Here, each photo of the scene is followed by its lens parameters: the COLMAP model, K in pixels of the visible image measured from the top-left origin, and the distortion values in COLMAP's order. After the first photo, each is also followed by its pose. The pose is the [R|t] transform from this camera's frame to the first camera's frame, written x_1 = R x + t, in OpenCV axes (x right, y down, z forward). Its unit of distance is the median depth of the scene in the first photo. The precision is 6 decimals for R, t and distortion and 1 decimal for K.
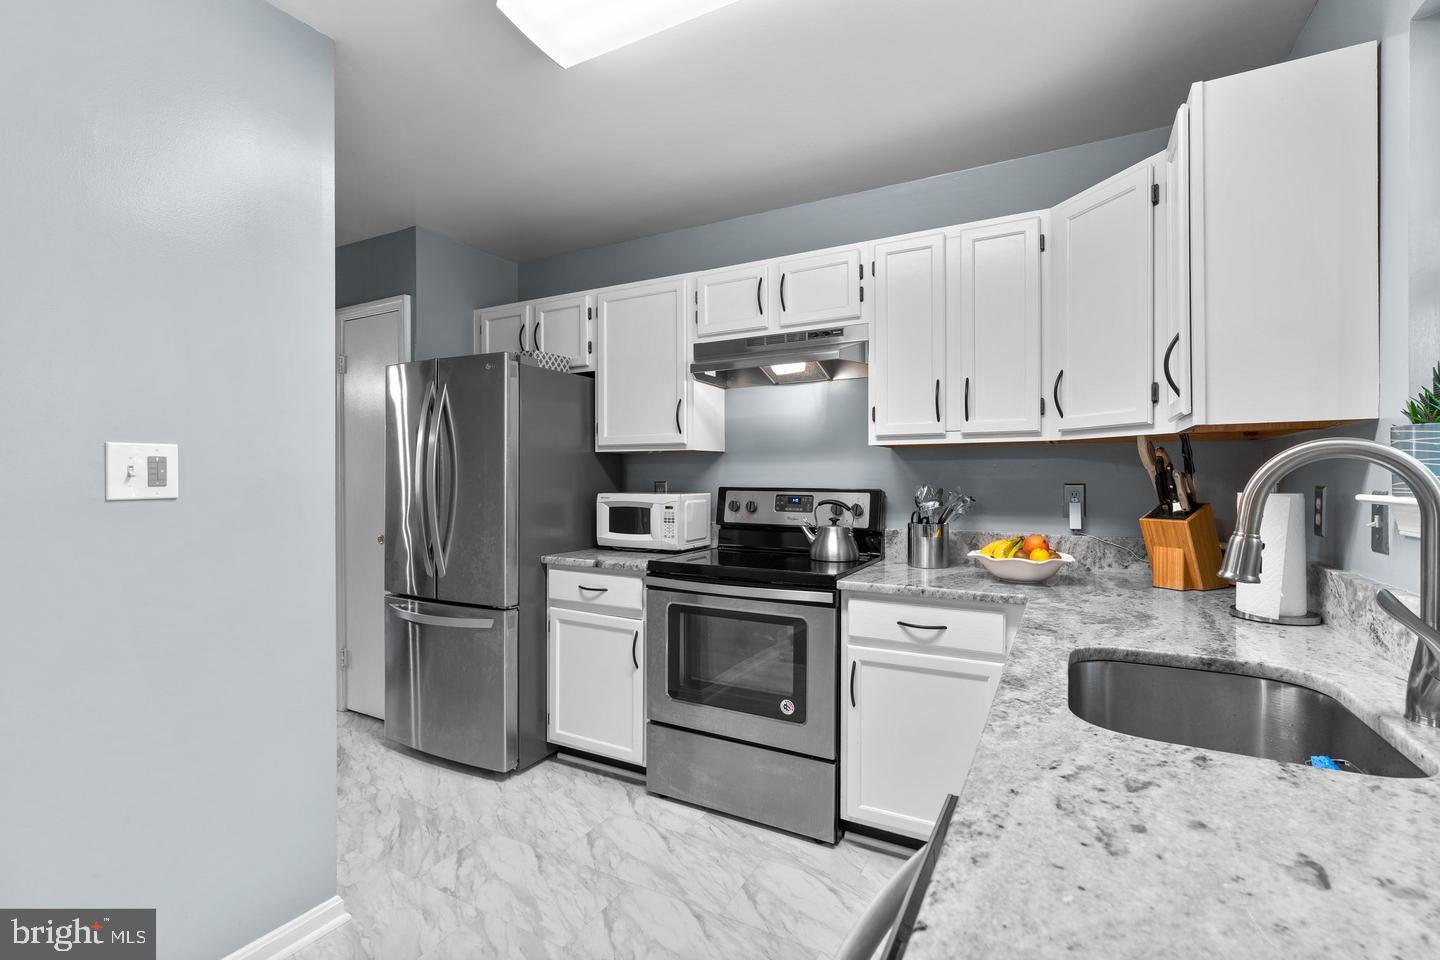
lens RADIAL K [[650.1, 0, 713.8], [0, 650.1, 481.9], [0, 0, 1]] dist [-0.001765, 0.000590]
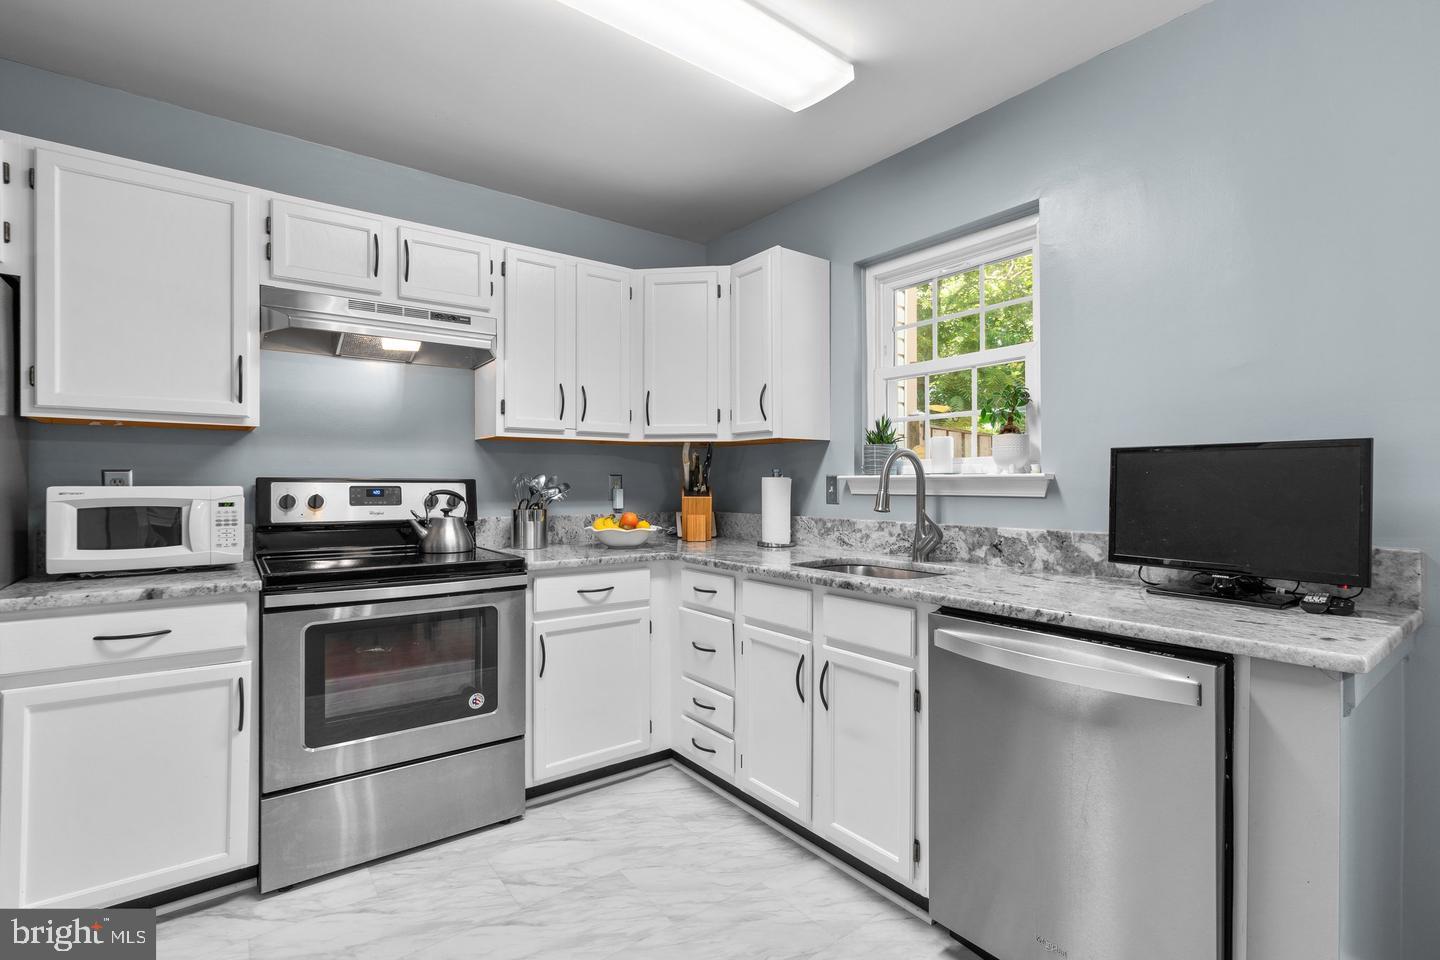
lens RADIAL K [[659.7, 0, 720.0], [0, 659.7, 480.0], [0, 0, 1]] dist [-0.000911, 0.000594]
pose [[0.414393, 0.002084, 0.910096, -0.586135], [0.003881, 0.999984, -0.004056, 0.020160], [-0.910090, 0.005213, 0.414378, 0.239501]]
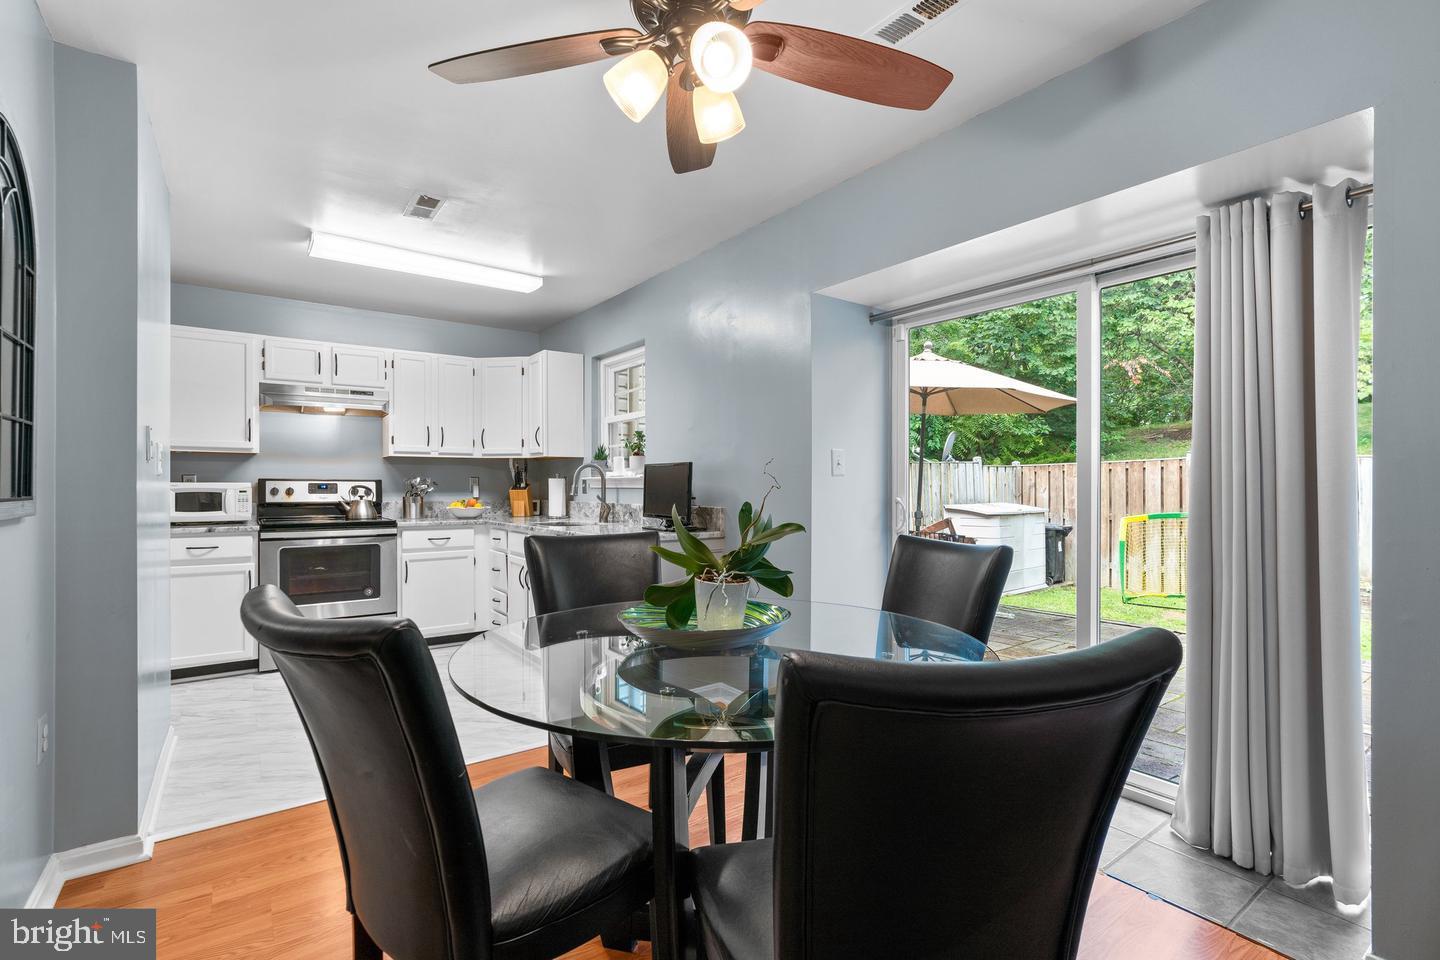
lens RADIAL K [[650.1, 0, 713.8], [0, 650.1, 481.9], [0, 0, 1]] dist [-0.001765, 0.000590]
pose [[0.427550, 0.002304, 0.903989, -1.092742], [0.005166, 0.999974, -0.004992, 0.035054], [-0.903977, 0.006804, 0.427527, -0.681580]]
